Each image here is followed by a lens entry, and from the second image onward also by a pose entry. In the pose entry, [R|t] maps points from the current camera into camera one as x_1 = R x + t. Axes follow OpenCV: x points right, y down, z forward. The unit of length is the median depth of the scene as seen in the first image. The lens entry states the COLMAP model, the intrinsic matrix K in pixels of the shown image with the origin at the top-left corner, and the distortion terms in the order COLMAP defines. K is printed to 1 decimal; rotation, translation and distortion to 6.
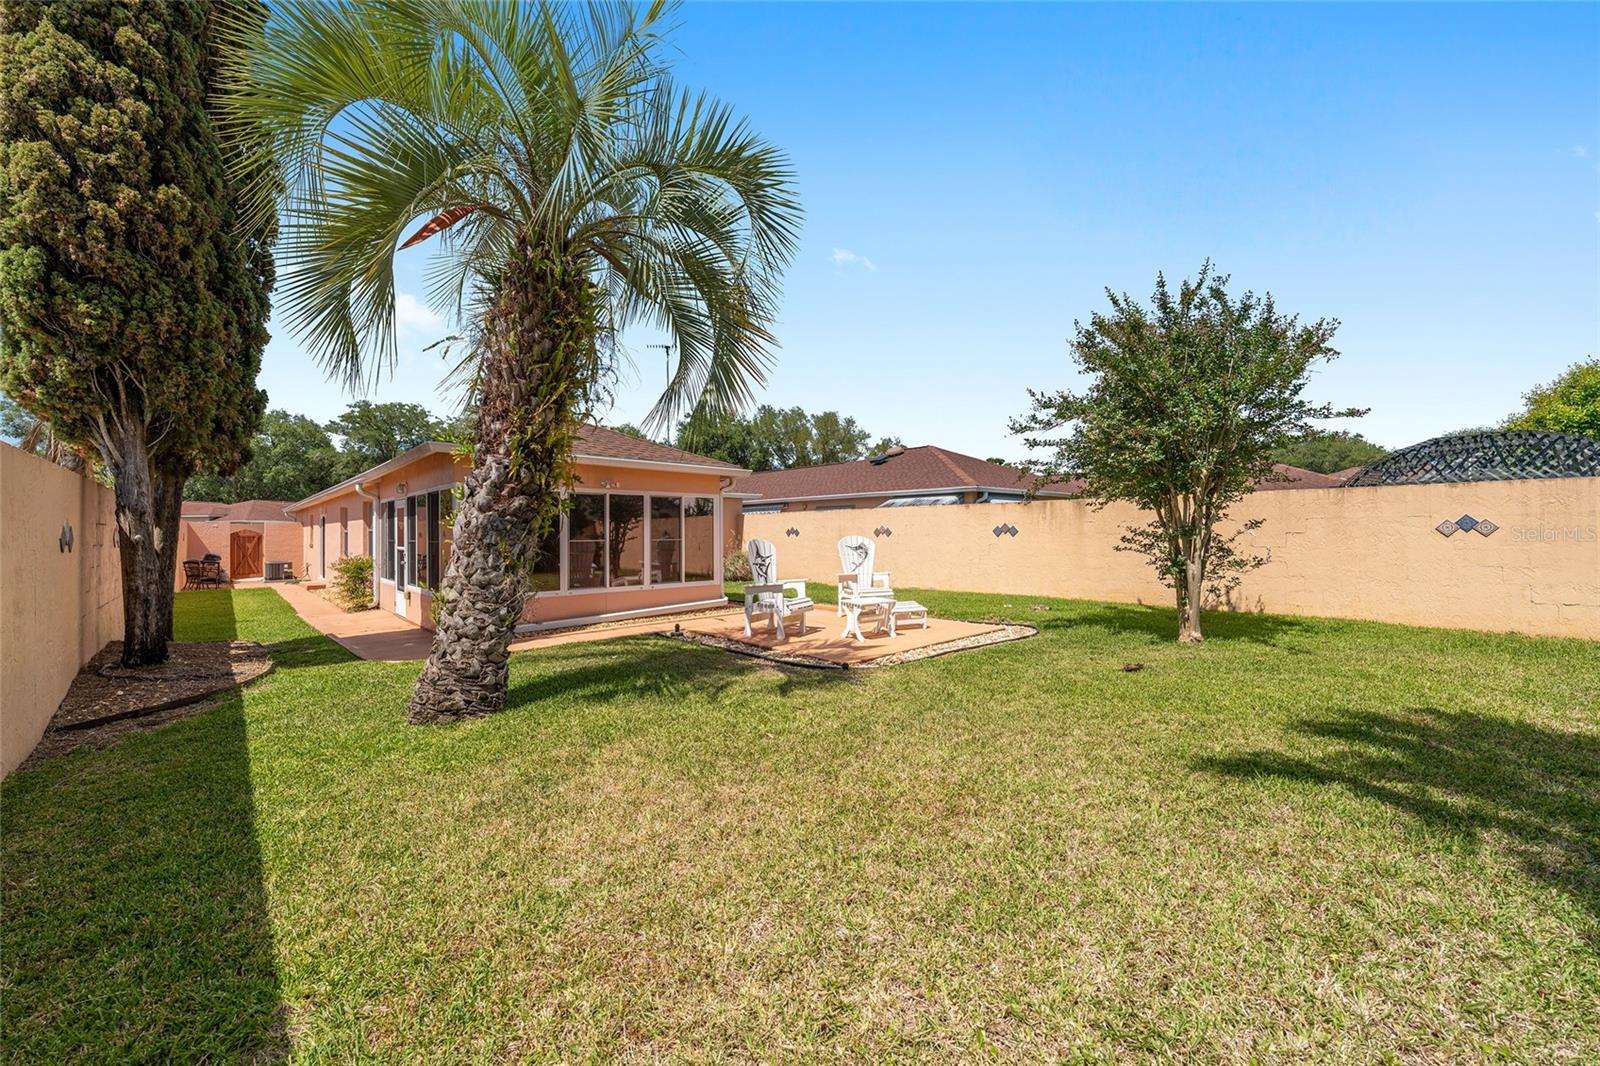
lens RADIAL K [[644.0, 0, 802.8], [0, 644.0, 533.0], [0, 0, 1]] dist [0.000297, 0.000054]
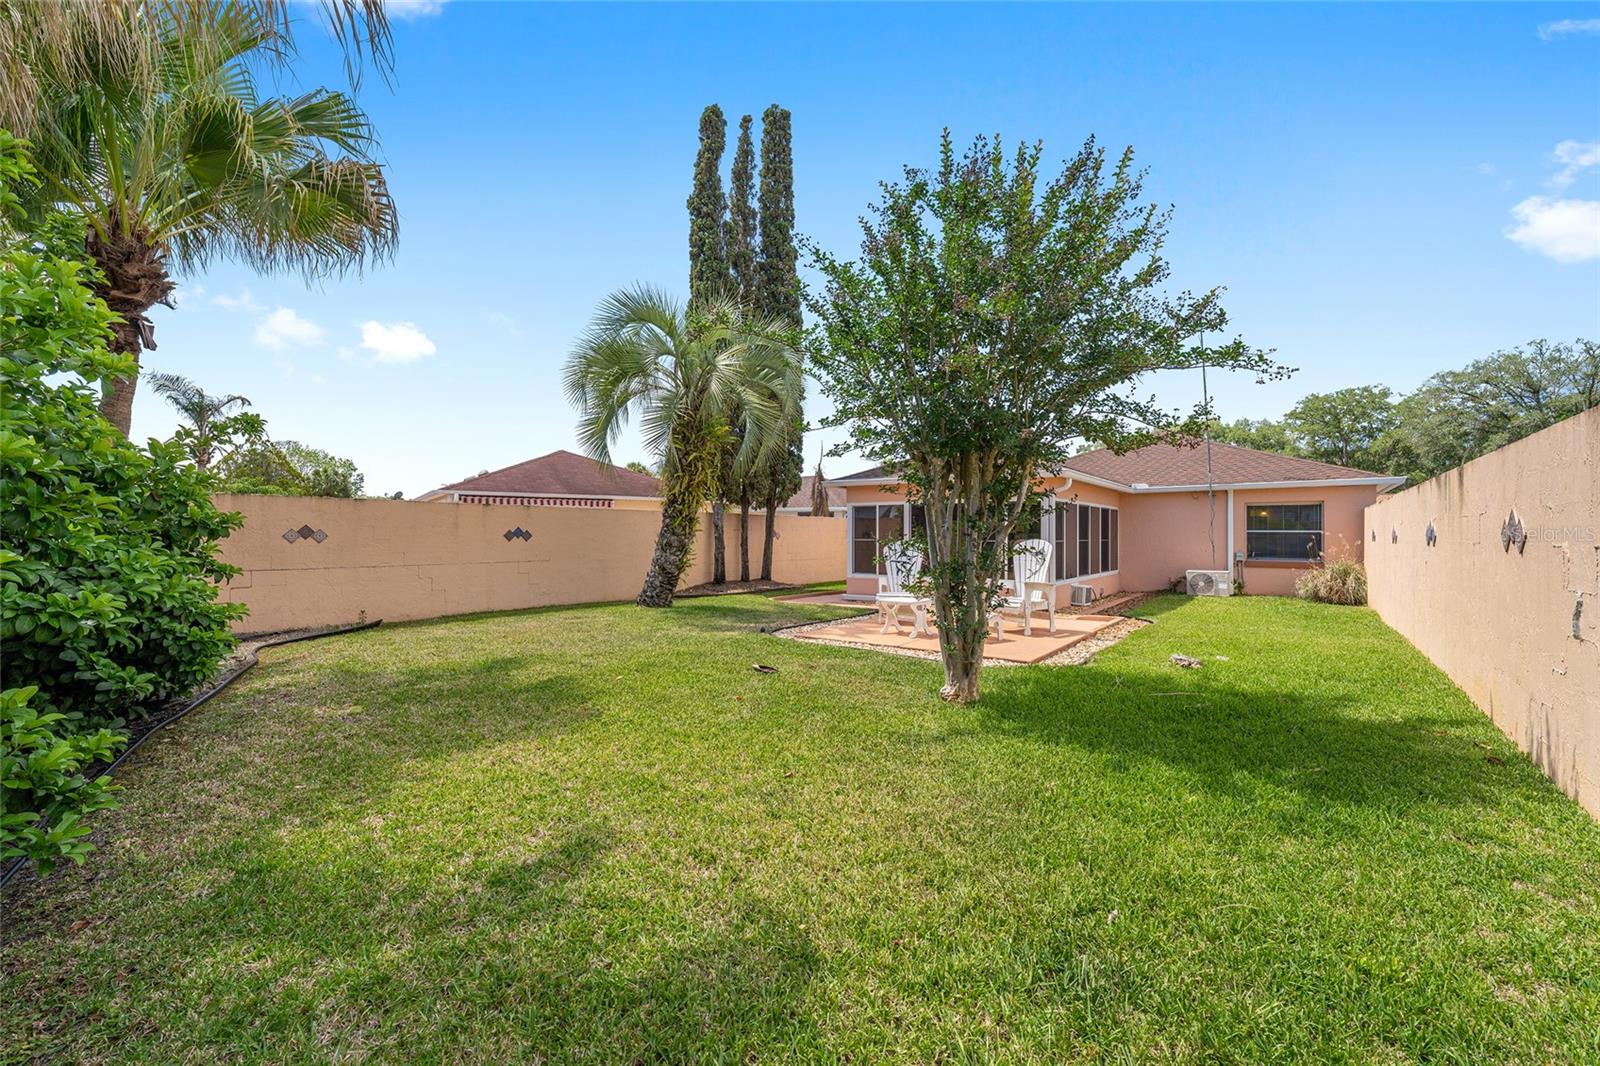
lens RADIAL K [[644.0, 0, 802.8], [0, 644.0, 533.0], [0, 0, 1]] dist [0.000297, 0.000054]
pose [[0.147122, 0.006322, -0.989098, 1.055221], [-0.001825, 0.999980, 0.006120, -0.011447], [0.989117, 0.000904, 0.147130, 0.625733]]
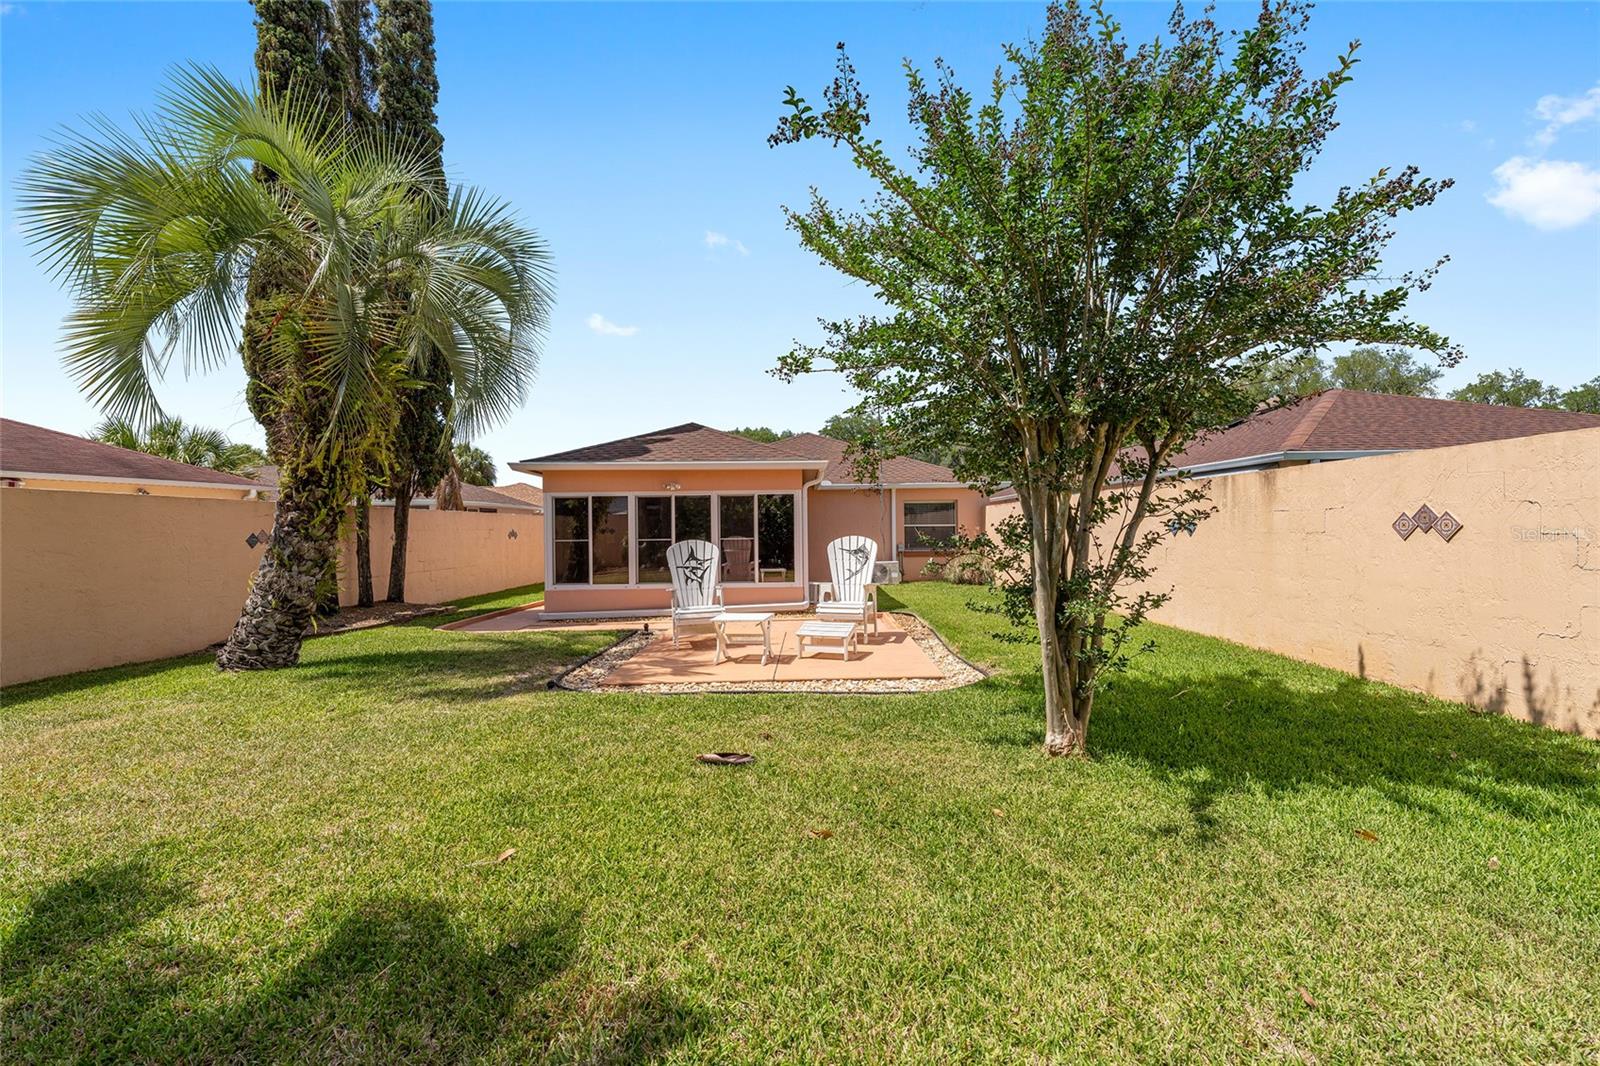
lens RADIAL K [[644.0, 0, 802.8], [0, 644.0, 533.0], [0, 0, 1]] dist [0.000297, 0.000054]
pose [[0.734245, 0.005486, -0.678863, 0.674593], [0.005229, 0.999892, 0.013737, -0.014087], [0.678865, -0.013636, 0.734137, 0.405352]]
